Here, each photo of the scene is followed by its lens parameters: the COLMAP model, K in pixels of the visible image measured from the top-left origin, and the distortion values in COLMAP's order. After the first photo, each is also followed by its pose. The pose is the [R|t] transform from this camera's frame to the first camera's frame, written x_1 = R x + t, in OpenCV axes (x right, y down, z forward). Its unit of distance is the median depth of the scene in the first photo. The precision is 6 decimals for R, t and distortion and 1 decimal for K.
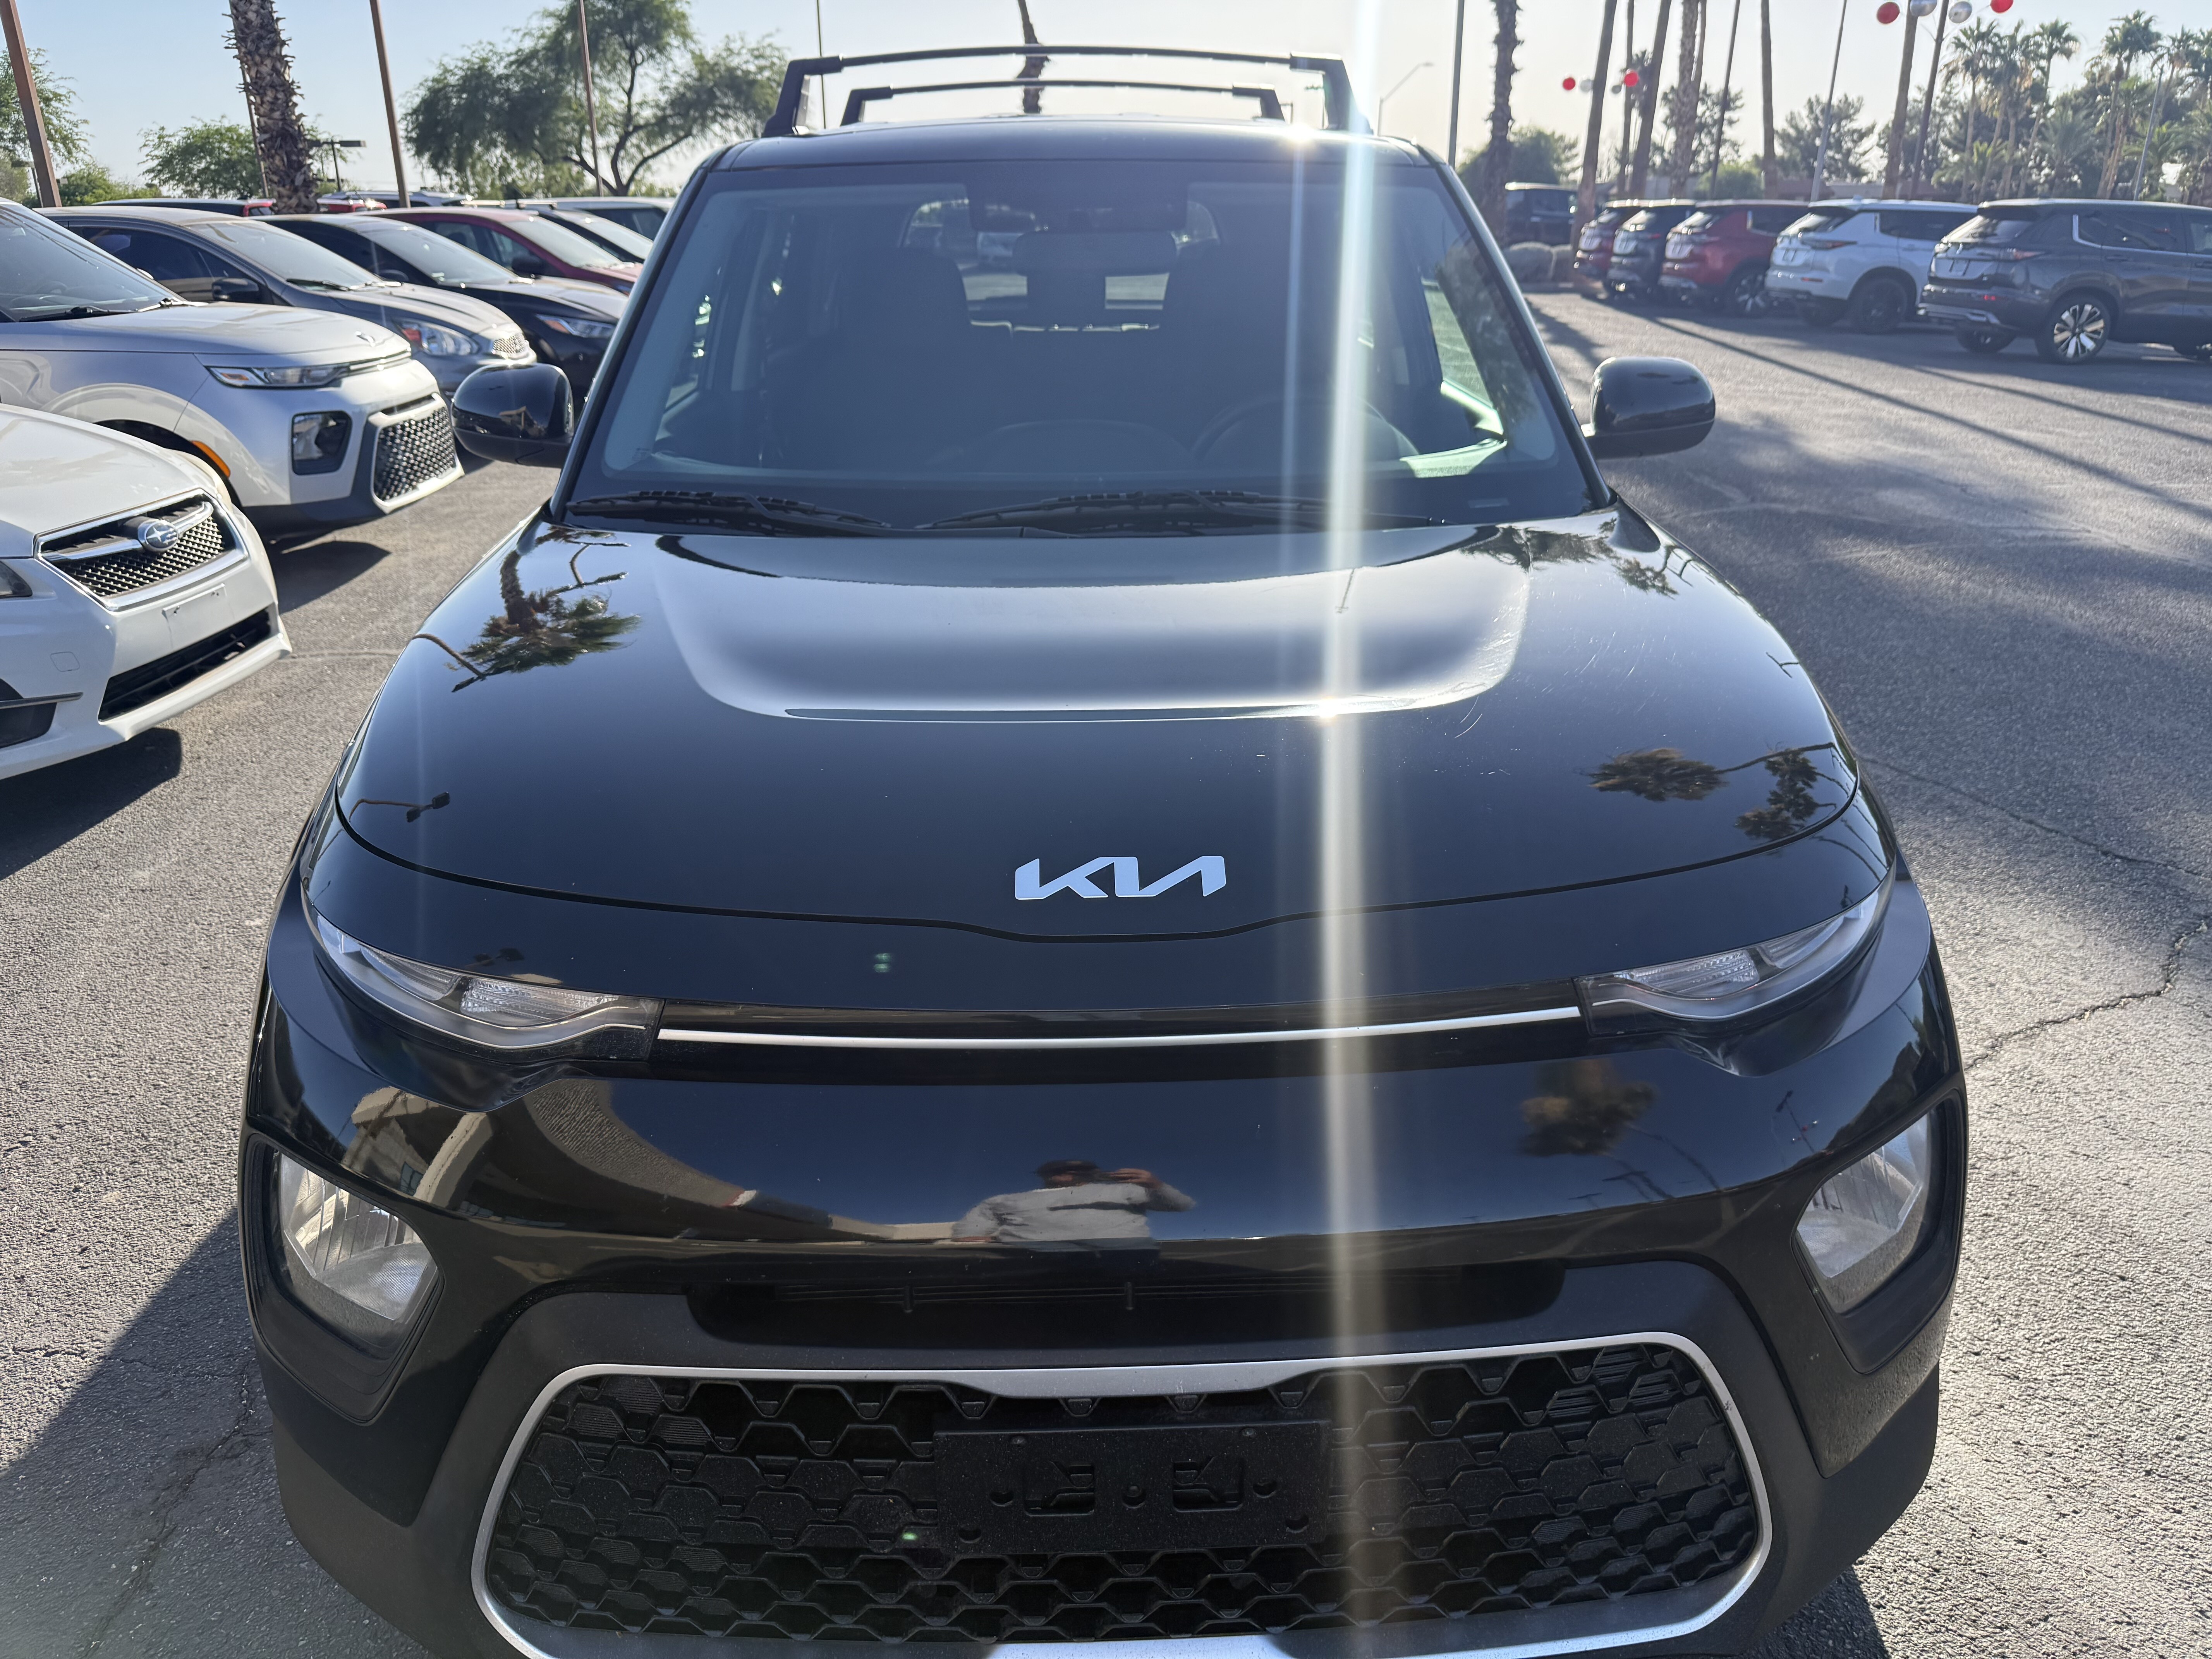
lens RADIAL K [[1550.3, 0, 1106.0], [0, 1550.3, 829.5], [0, 0, 1]] dist [-0.003423, -0.002496]
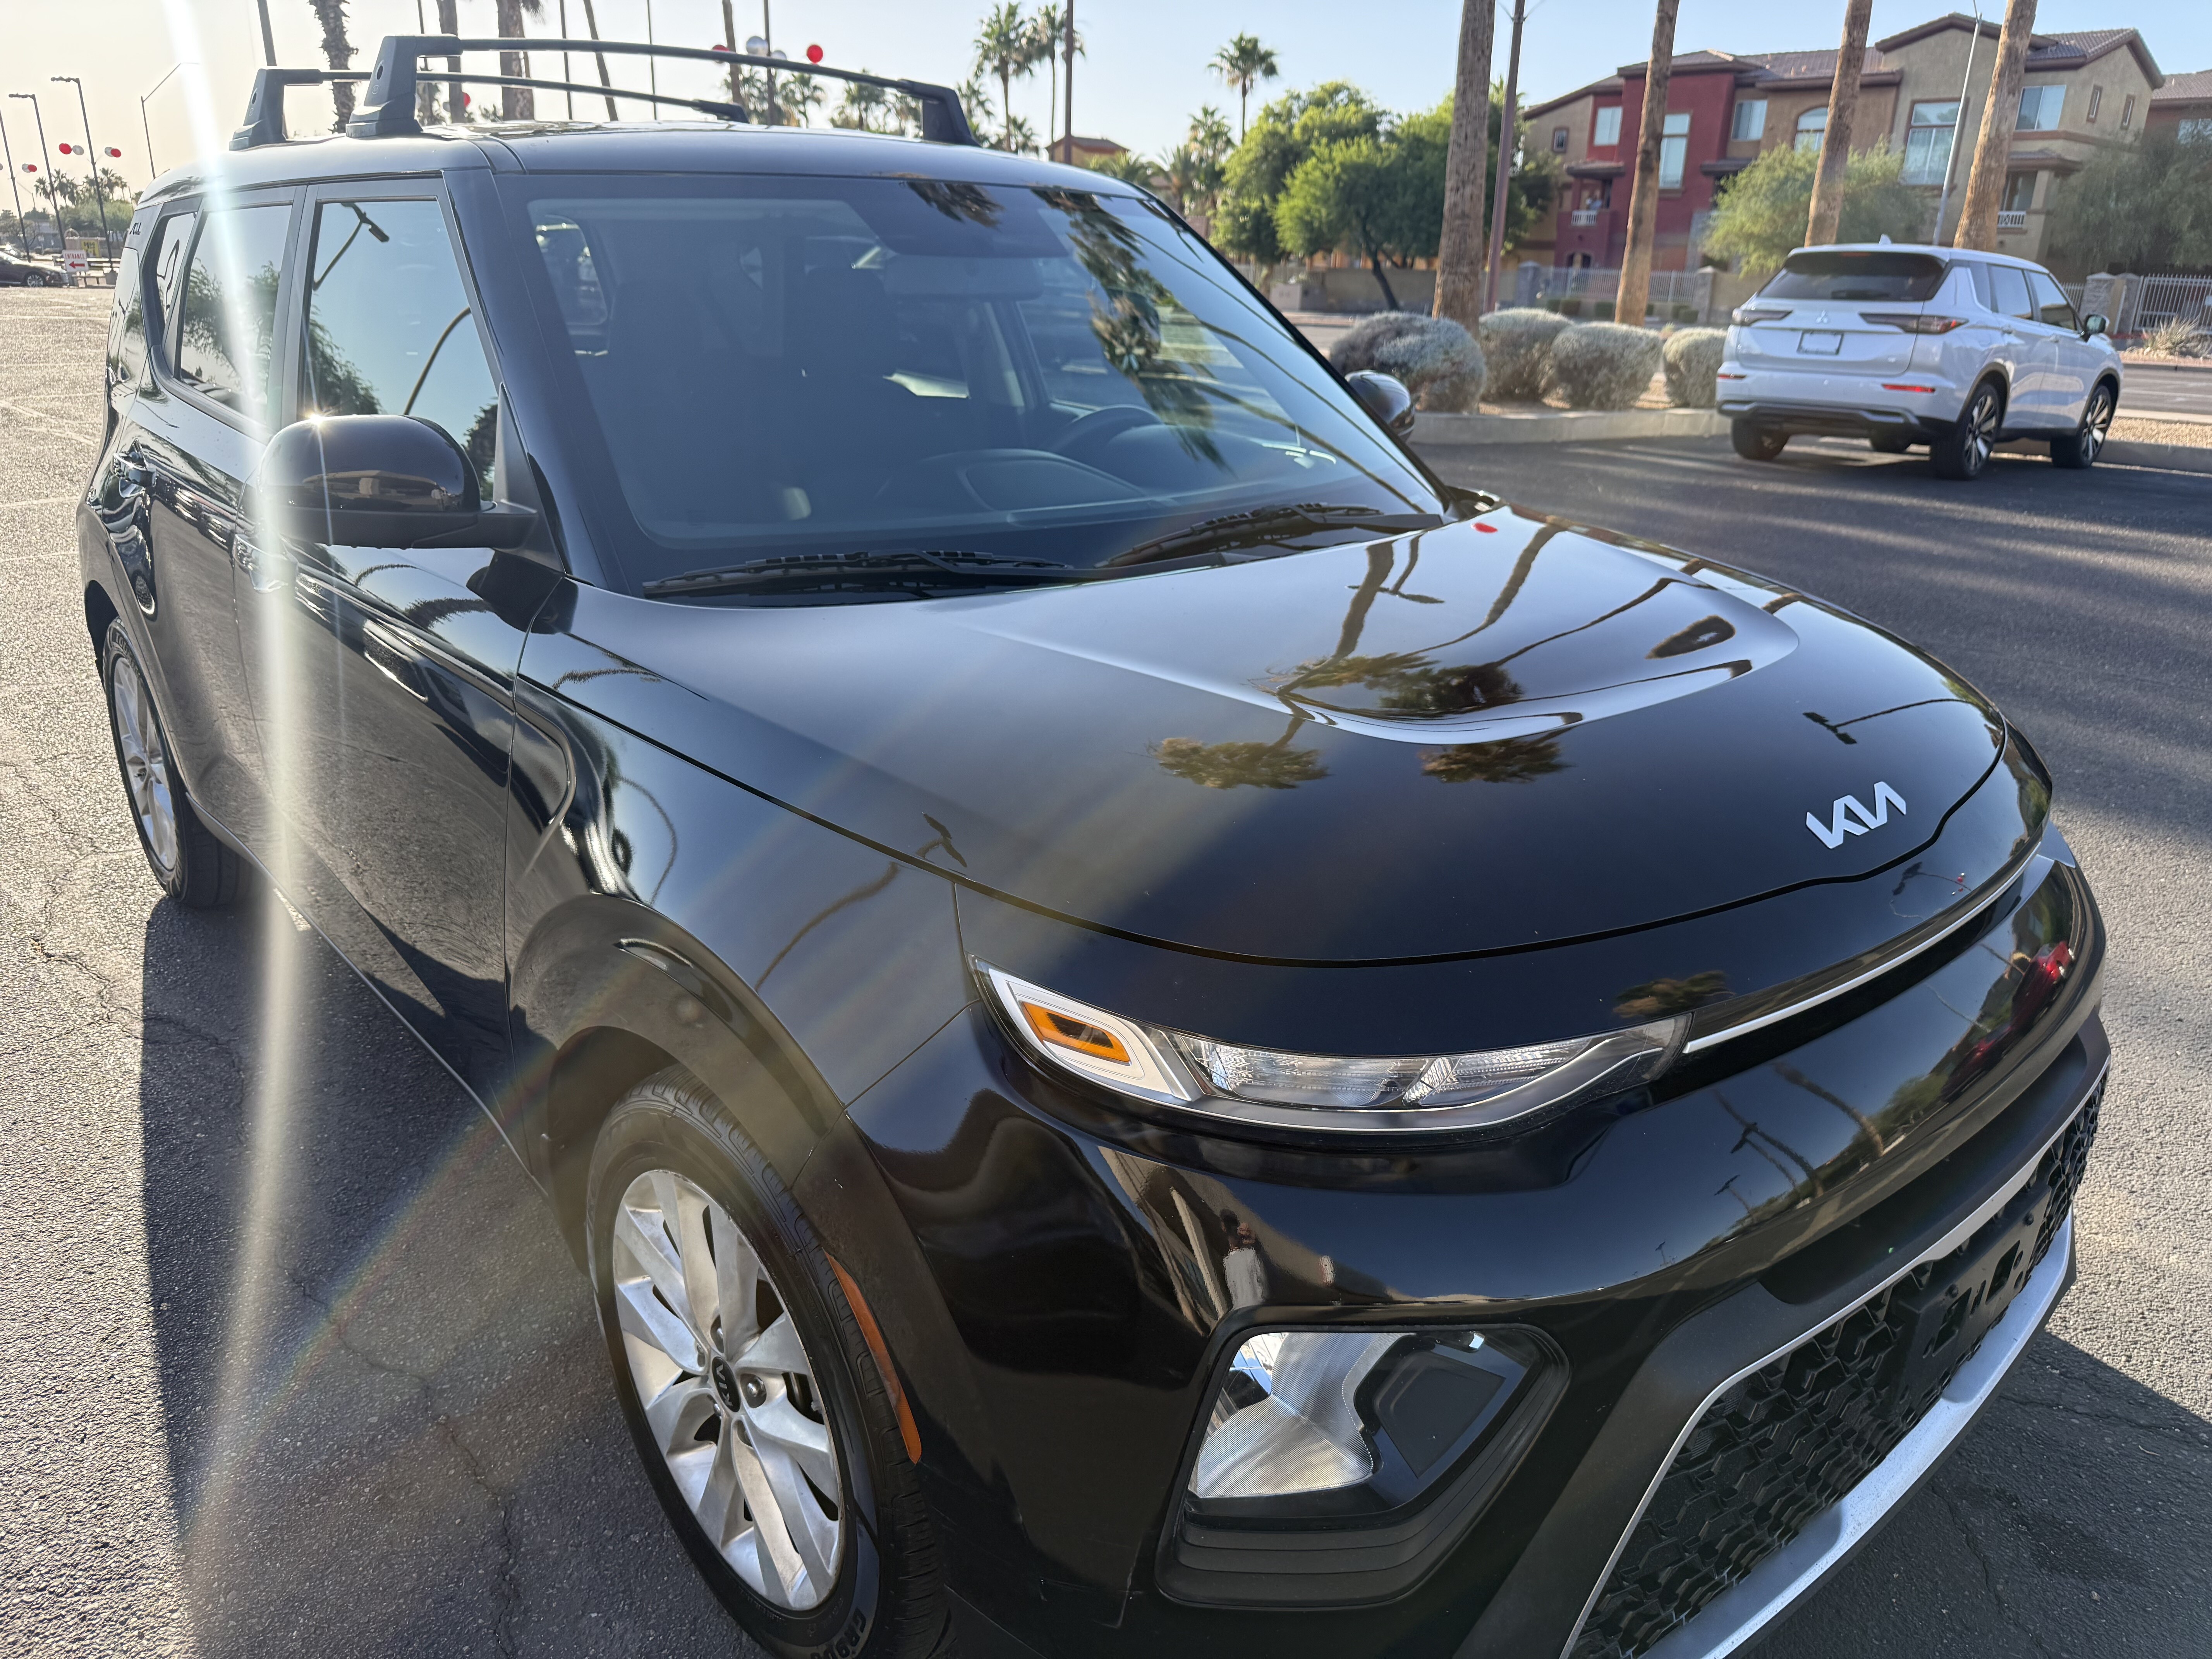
lens RADIAL K [[1541.3, 0, 1106.0], [0, 1541.3, 829.5], [0, 0, 1]] dist [0.009160, 0.000716]
pose [[0.788054, -0.200085, 0.582183, -0.699856], [0.207057, 0.976758, 0.055416, -0.087252], [-0.579740, 0.076874, 0.811167, 0.236195]]
